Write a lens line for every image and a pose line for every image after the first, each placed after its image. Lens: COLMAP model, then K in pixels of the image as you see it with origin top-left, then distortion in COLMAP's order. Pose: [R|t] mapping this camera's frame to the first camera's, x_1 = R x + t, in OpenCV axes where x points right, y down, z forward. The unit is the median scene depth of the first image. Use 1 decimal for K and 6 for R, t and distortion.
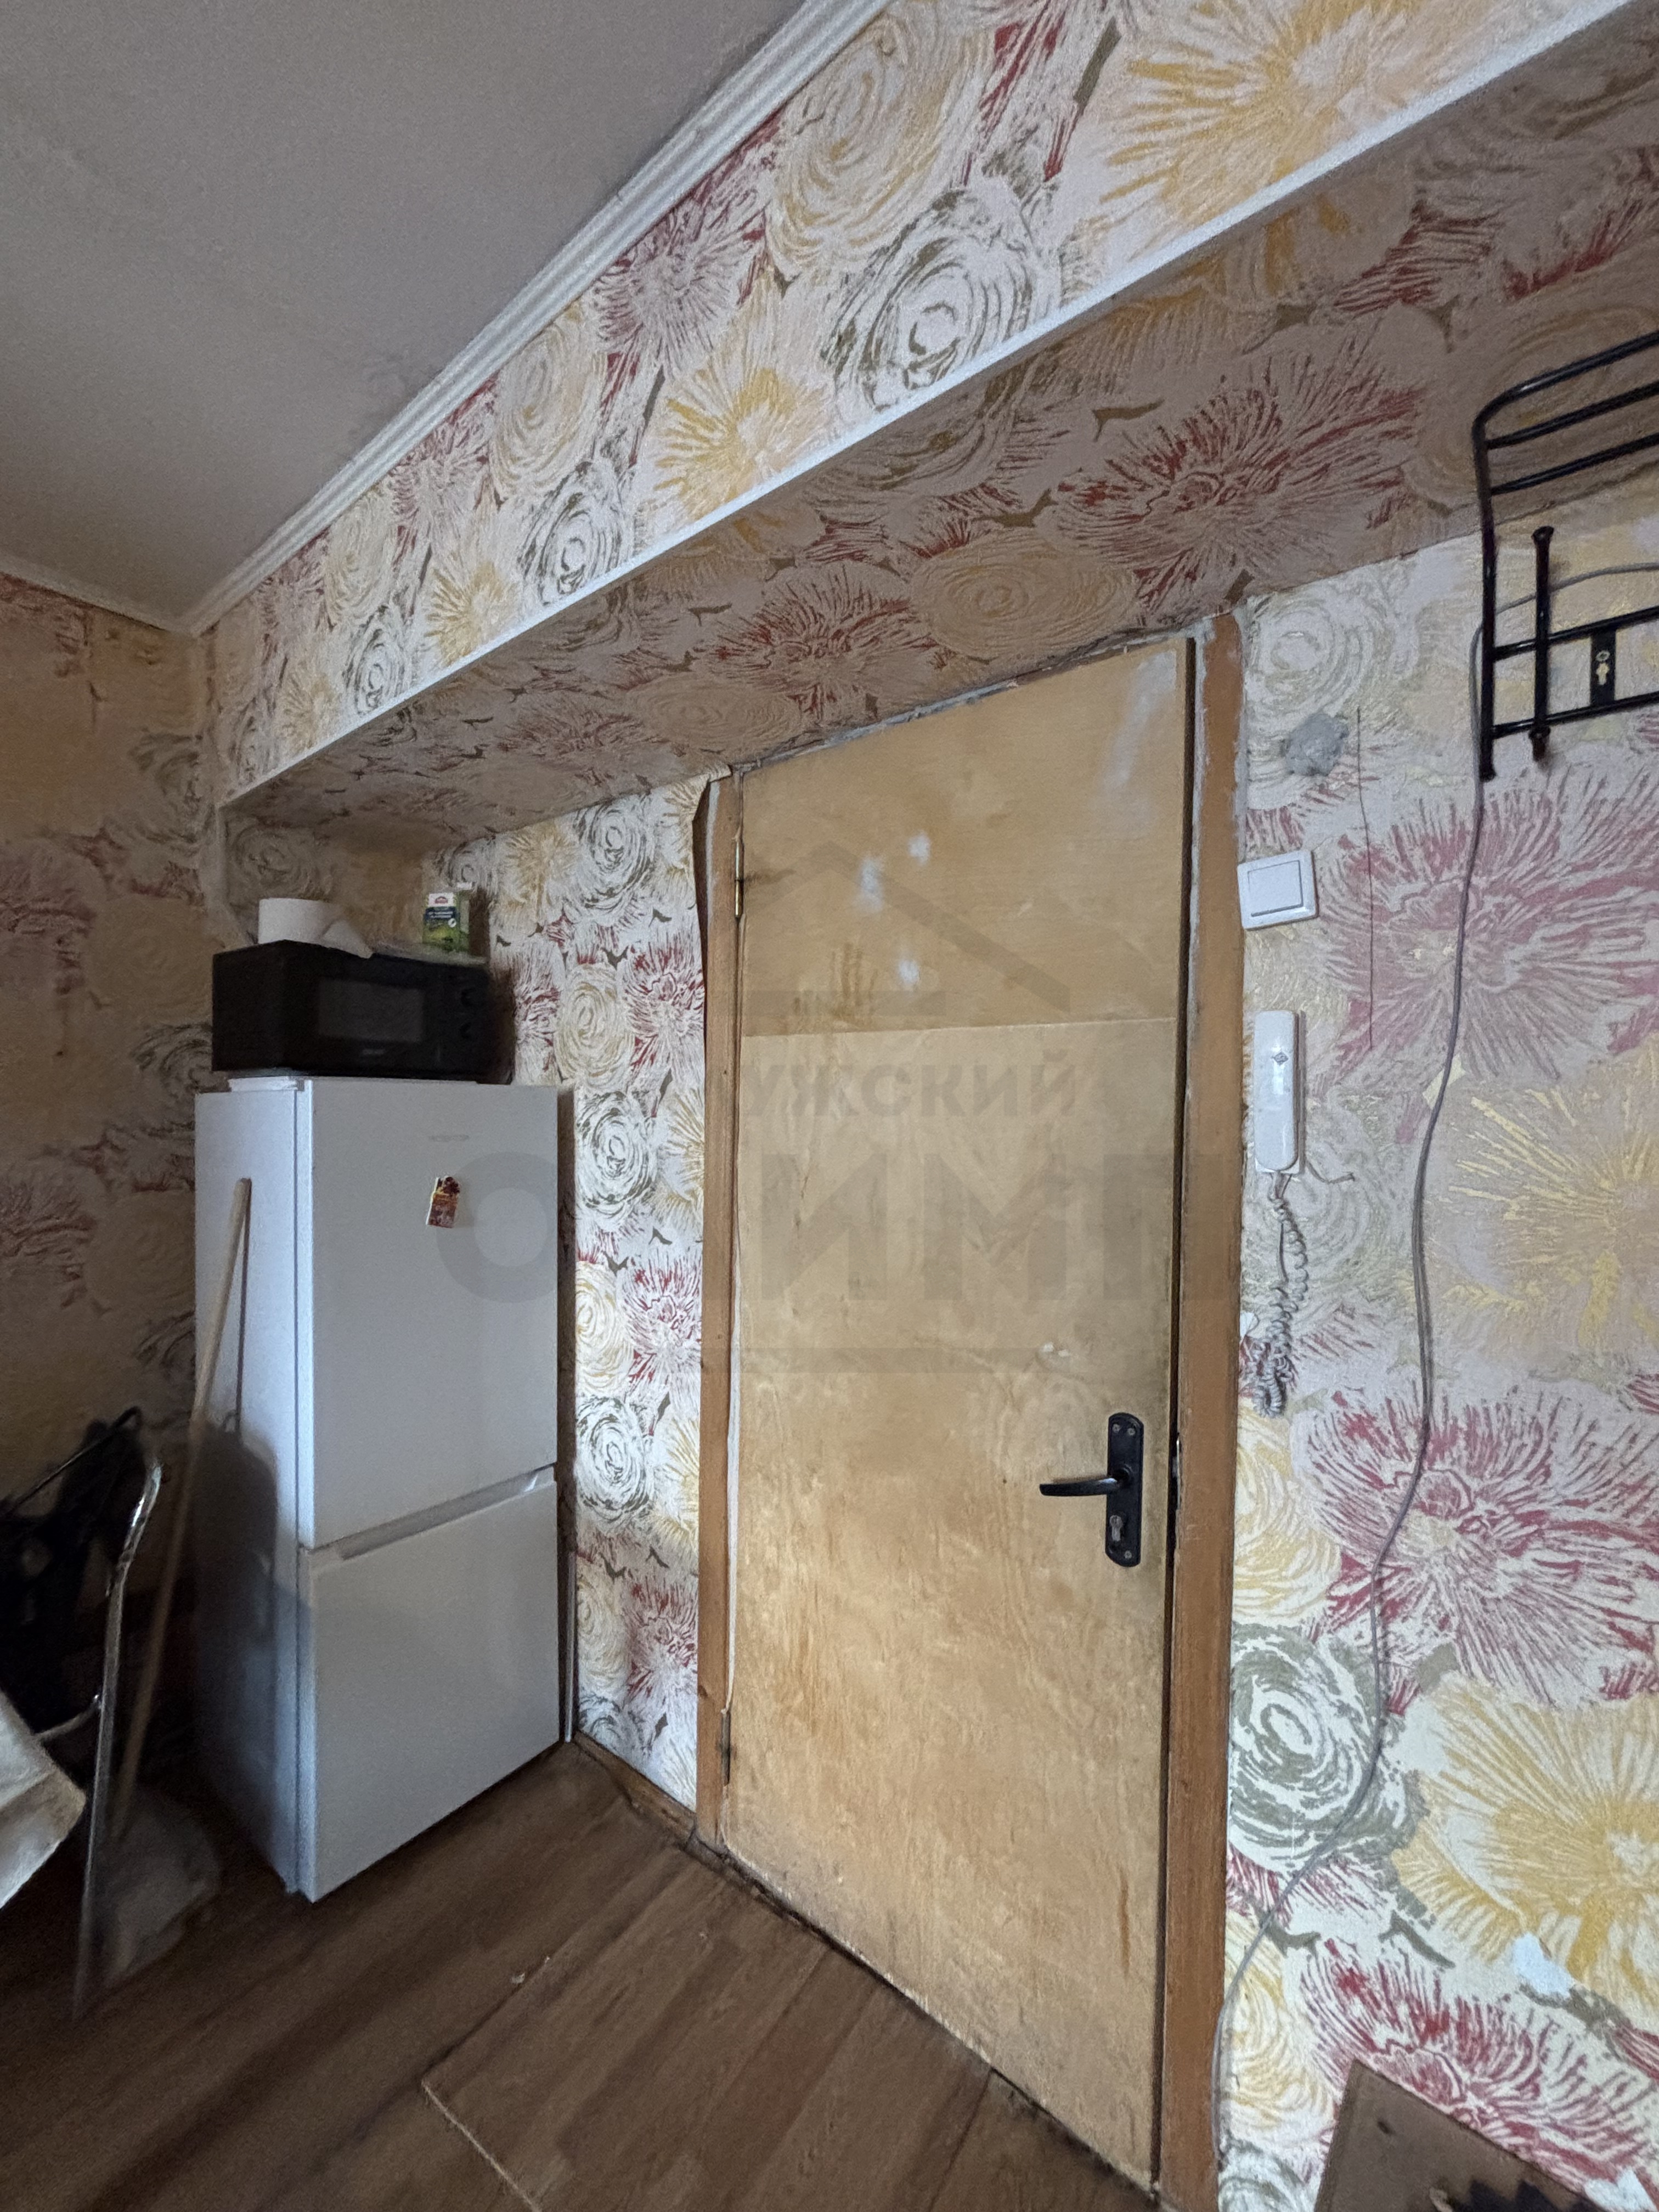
lens RADIAL K [[894.0, 0, 836.3], [0, 894.0, 1109.6], [0, 0, 1]] dist [0.000253, 0.000542]
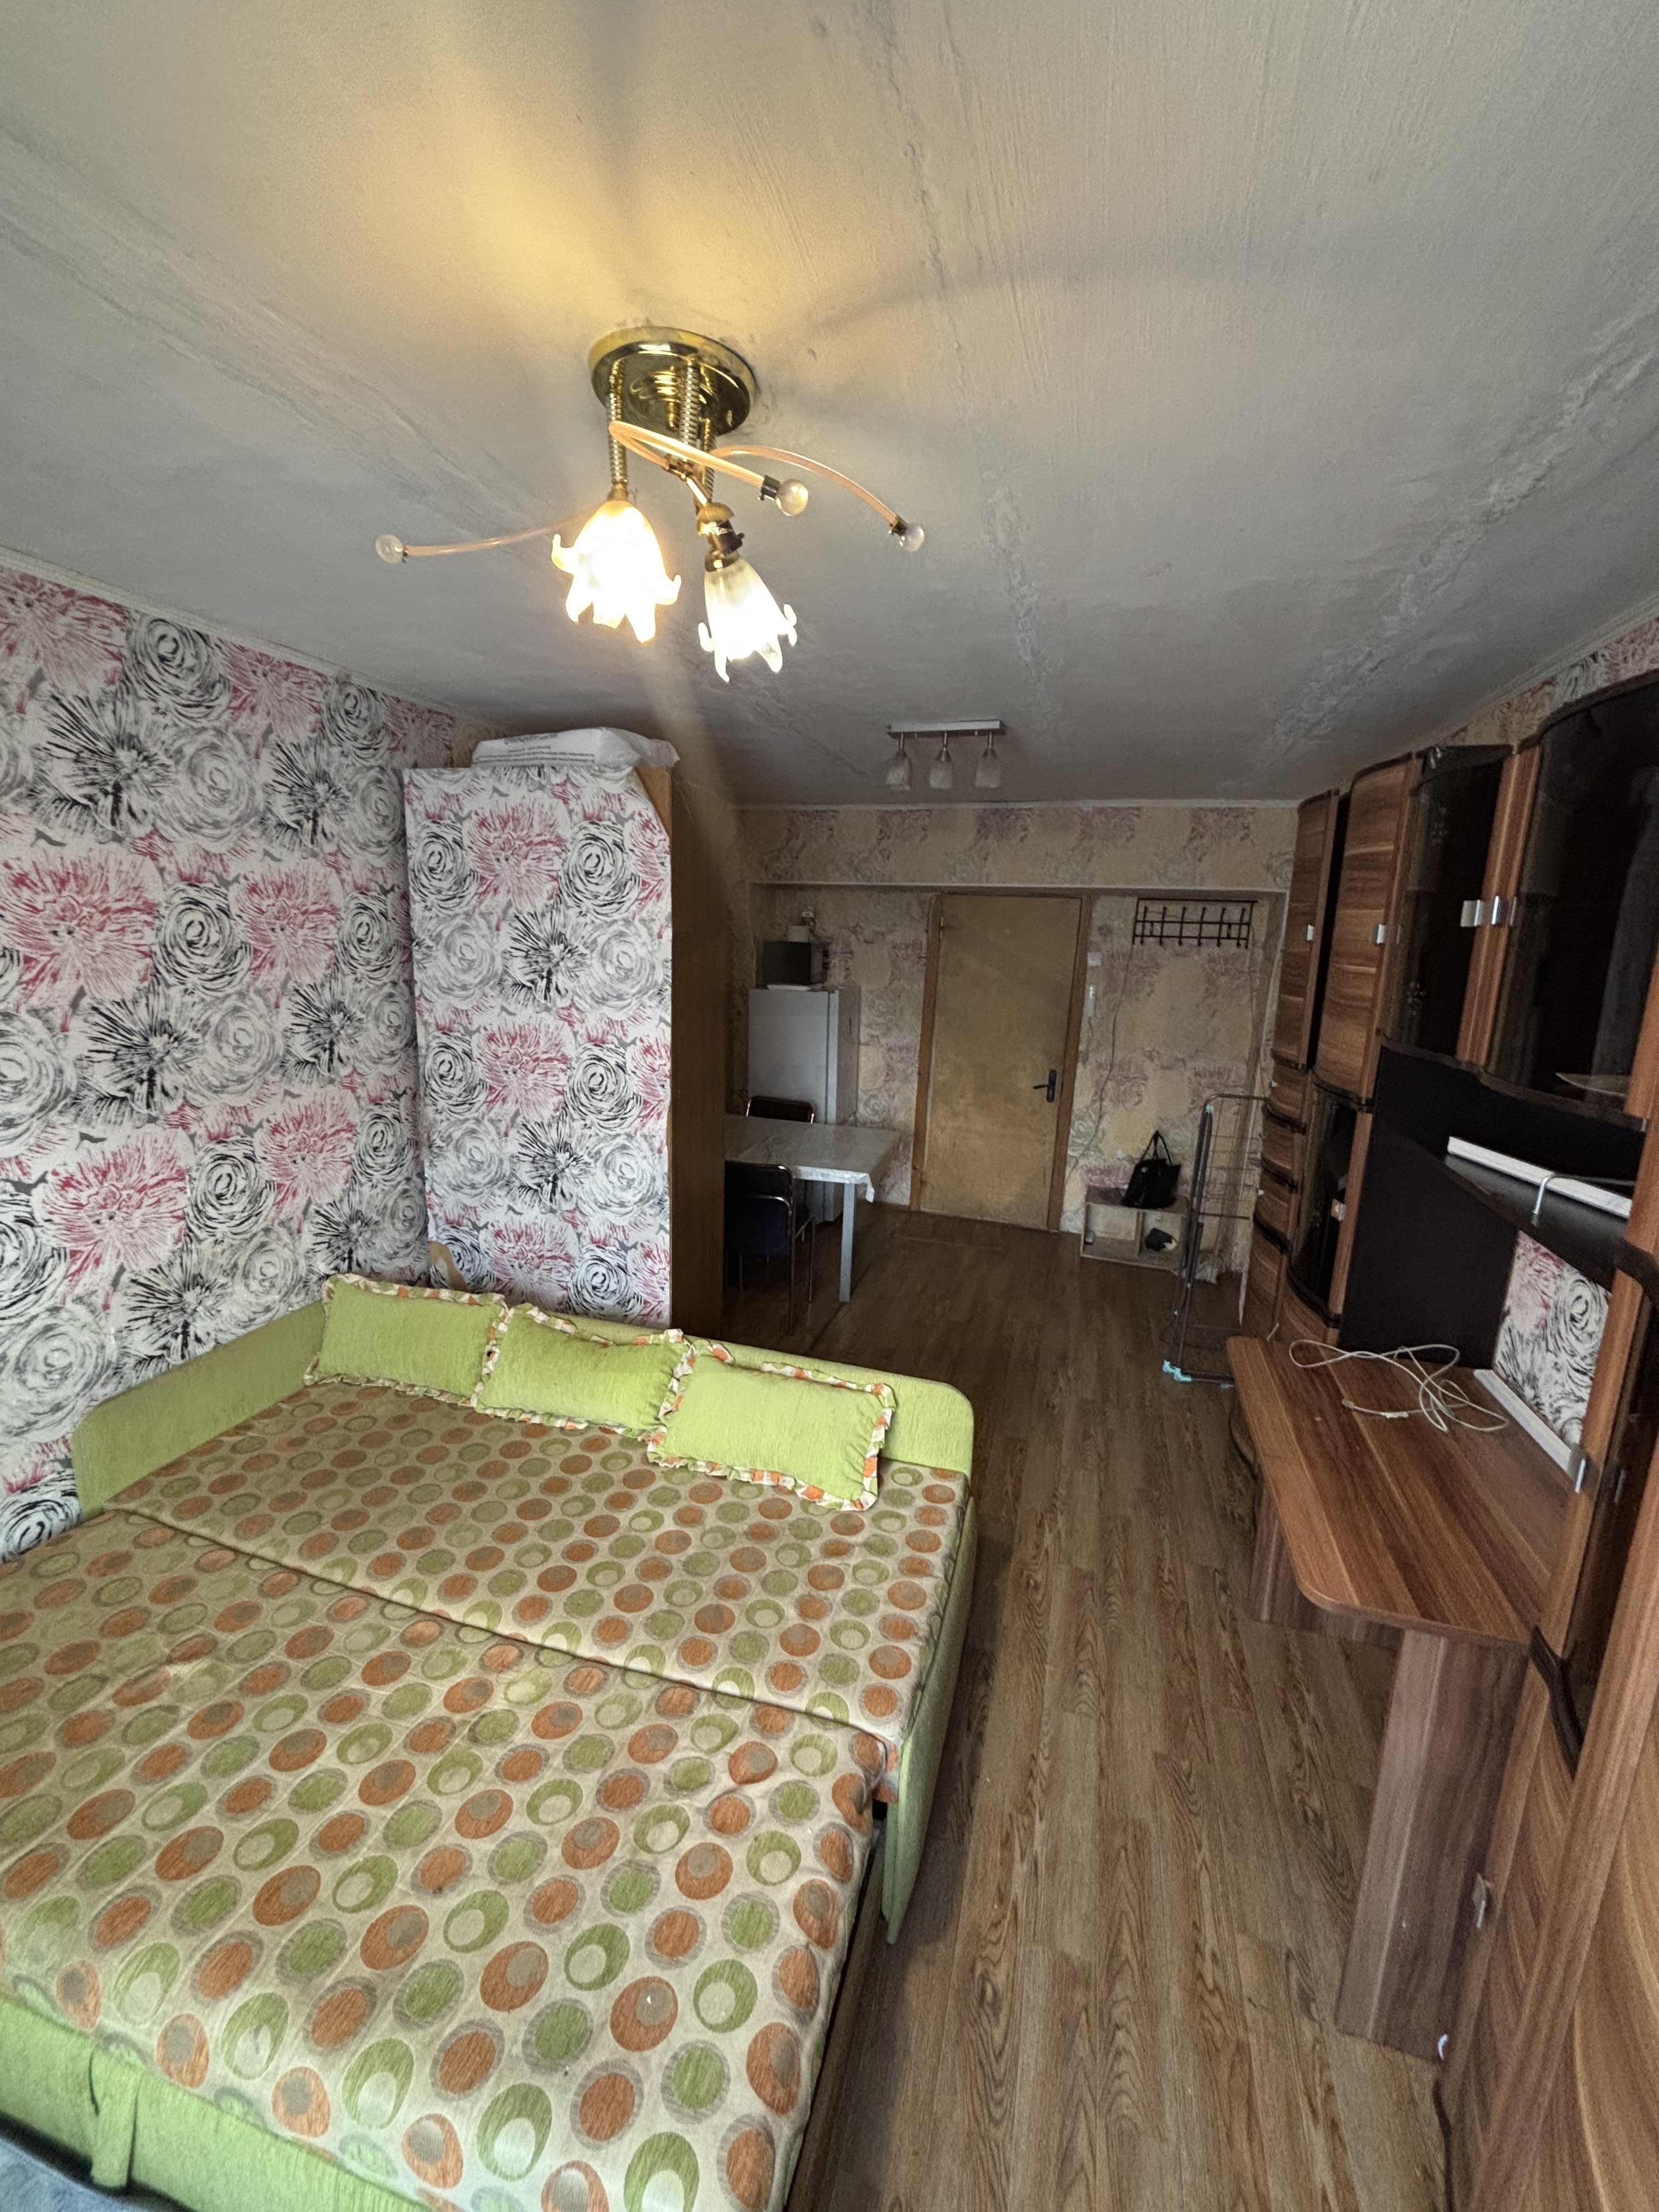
lens RADIAL K [[894.0, 0, 825.6], [0, 894.0, 1109.5], [0, 0, 1]] dist [0.000253, 0.000542]
pose [[0.932495, -0.043075, 0.358606, -2.434732], [-0.027979, 0.981264, 0.190623, -0.298844], [-0.360098, -0.187789, 0.913819, -2.820417]]
